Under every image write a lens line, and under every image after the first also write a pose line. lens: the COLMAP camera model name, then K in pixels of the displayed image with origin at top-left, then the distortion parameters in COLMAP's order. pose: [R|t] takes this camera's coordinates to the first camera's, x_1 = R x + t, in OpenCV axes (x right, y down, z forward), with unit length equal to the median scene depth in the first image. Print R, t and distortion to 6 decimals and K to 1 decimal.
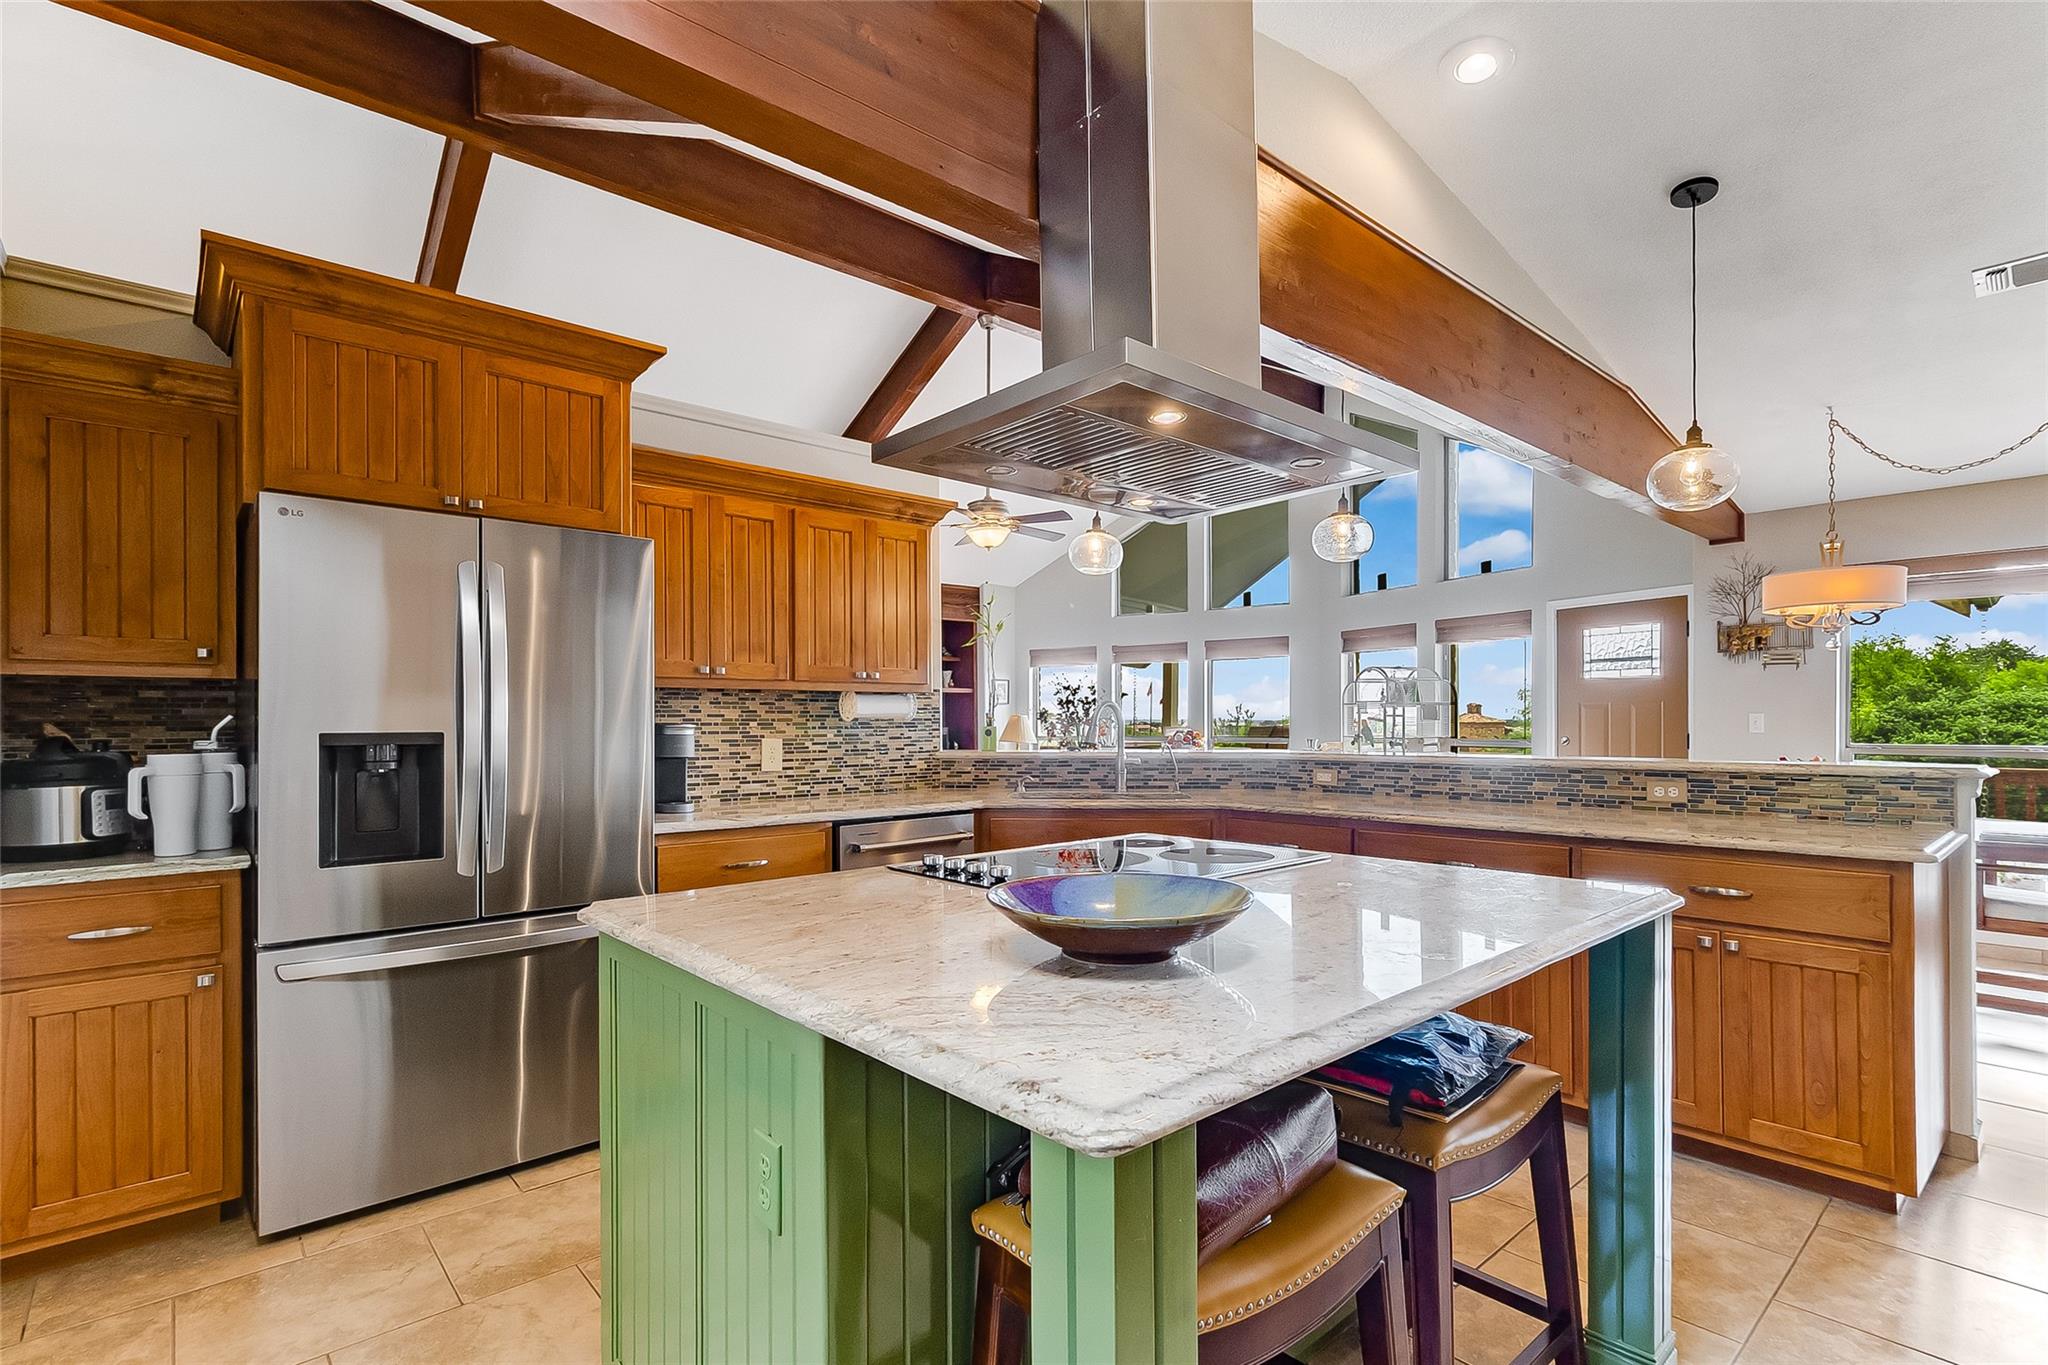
lens RADIAL K [[952.2, 0, 1003.6], [0, 952.2, 728.5], [0, 0, 1]] dist [-0.000009, -0.000073]
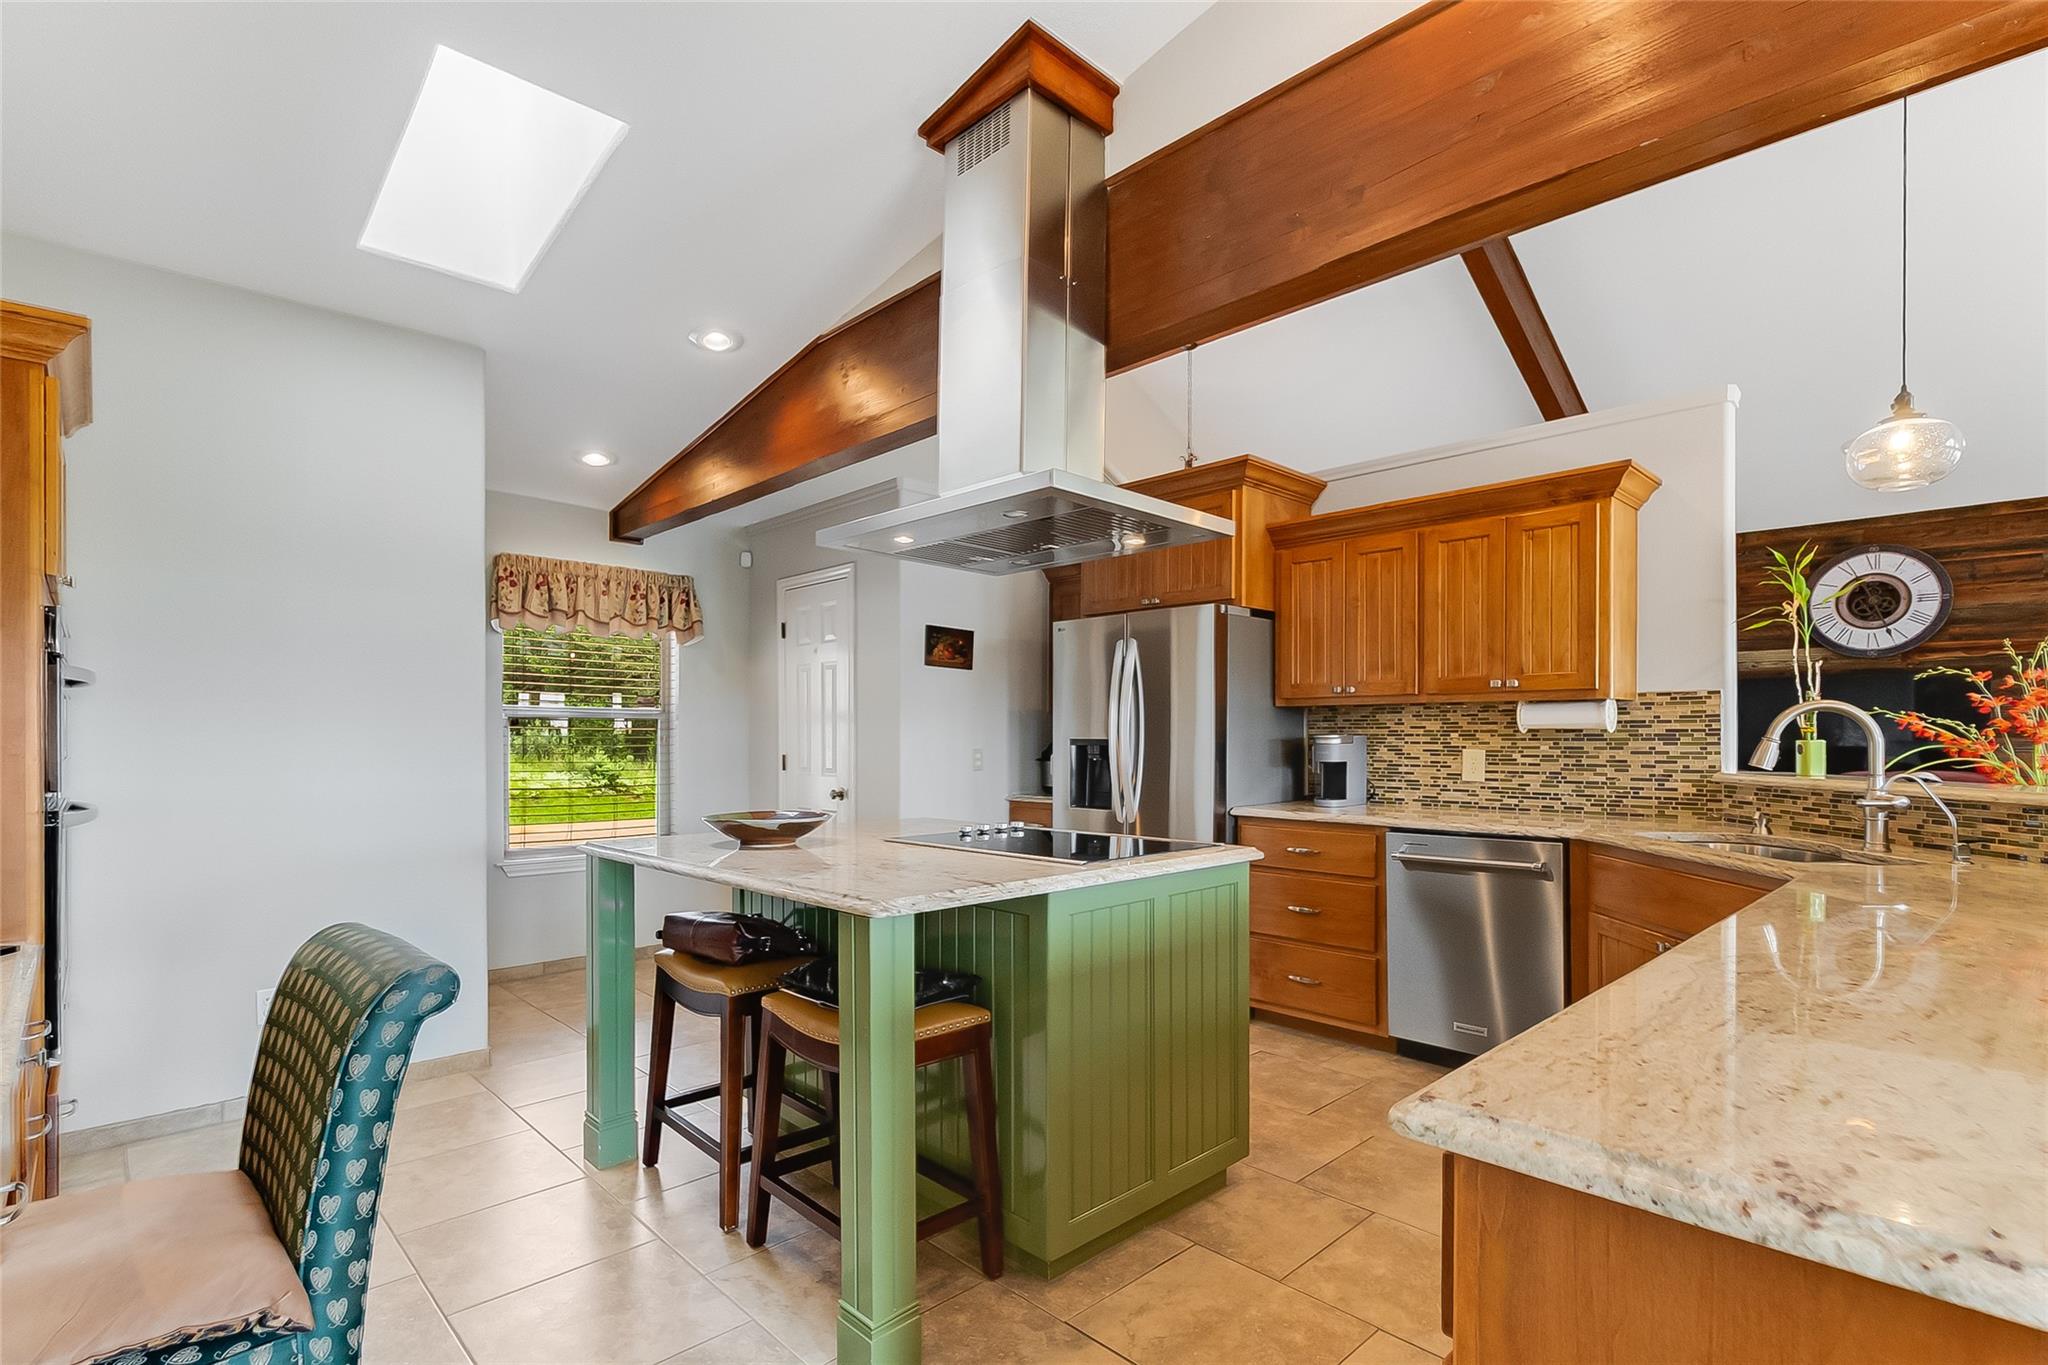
lens RADIAL K [[952.2, 0, 1043.1], [0, 952.2, 730.5], [0, 0, 1]] dist [-0.000009, -0.000073]
pose [[0.090644, -0.000943, -0.995883, 0.721777], [-0.007047, 0.999974, -0.001589, -0.004873], [0.995858, 0.007162, 0.090635, 0.442969]]
